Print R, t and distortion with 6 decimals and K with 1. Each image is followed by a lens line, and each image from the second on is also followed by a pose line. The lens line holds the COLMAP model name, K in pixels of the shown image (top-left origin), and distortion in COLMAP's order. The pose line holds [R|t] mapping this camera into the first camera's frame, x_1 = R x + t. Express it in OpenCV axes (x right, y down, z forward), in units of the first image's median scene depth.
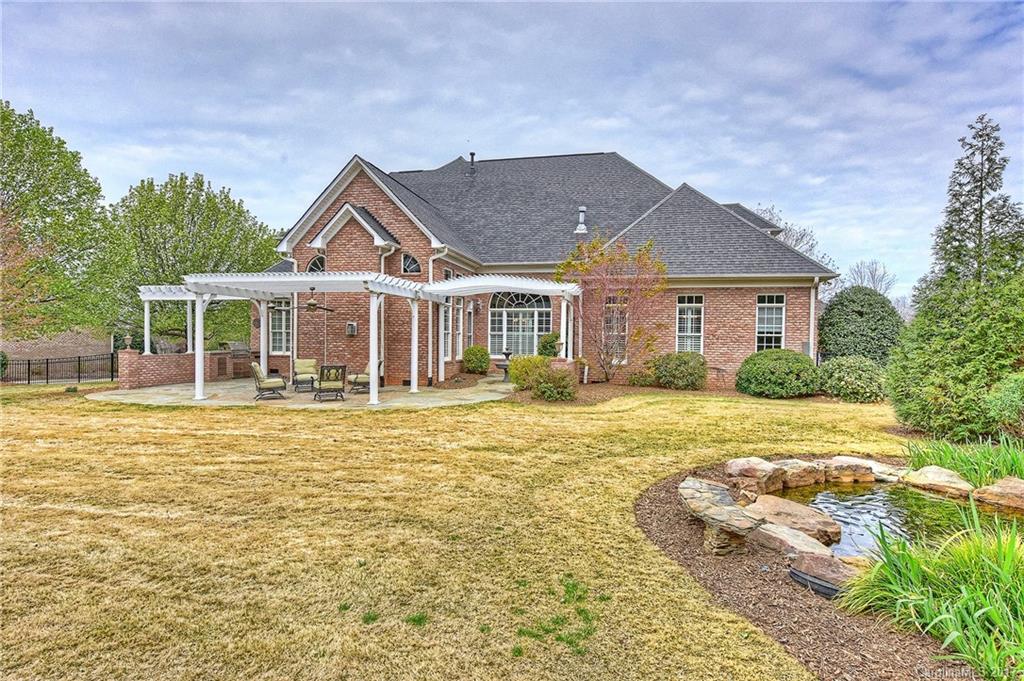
lens RADIAL K [[564.8, 0, 512.0], [0, 564.8, 340.5], [0, 0, 1]] dist [-0.001393, -0.000962]
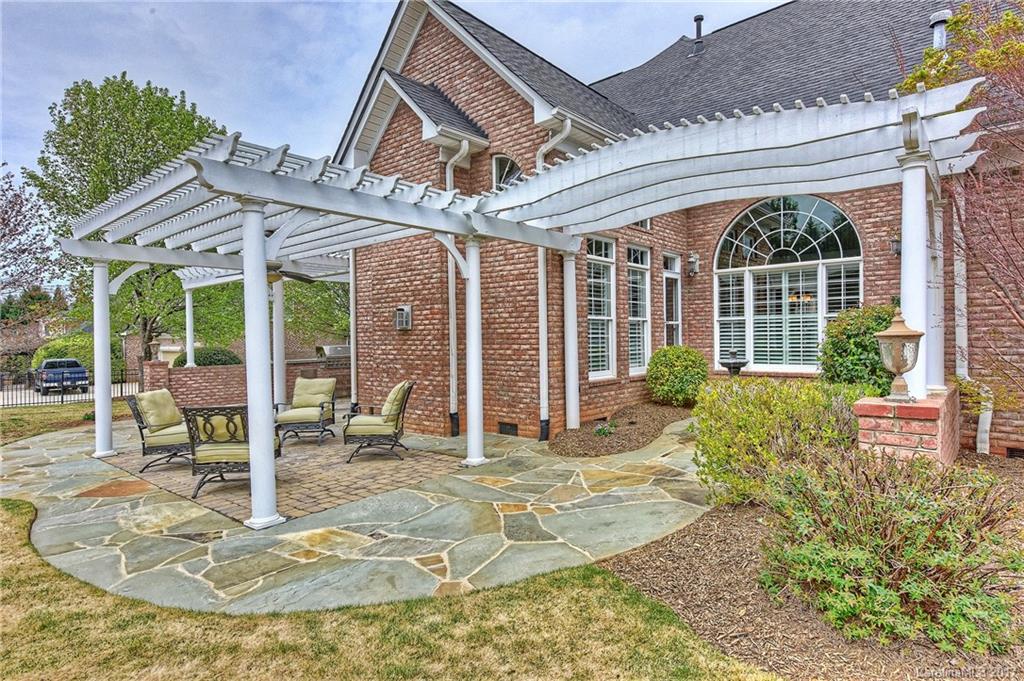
lens RADIAL K [[564.8, 0, 512.0], [0, 564.8, 340.5], [0, 0, 1]] dist [-0.001393, -0.000962]
pose [[0.882405, -0.021666, -0.469991, 0.038135], [0.023310, 0.999726, -0.002323, 0.002850], [0.469912, -0.008906, 0.882668, 0.532756]]
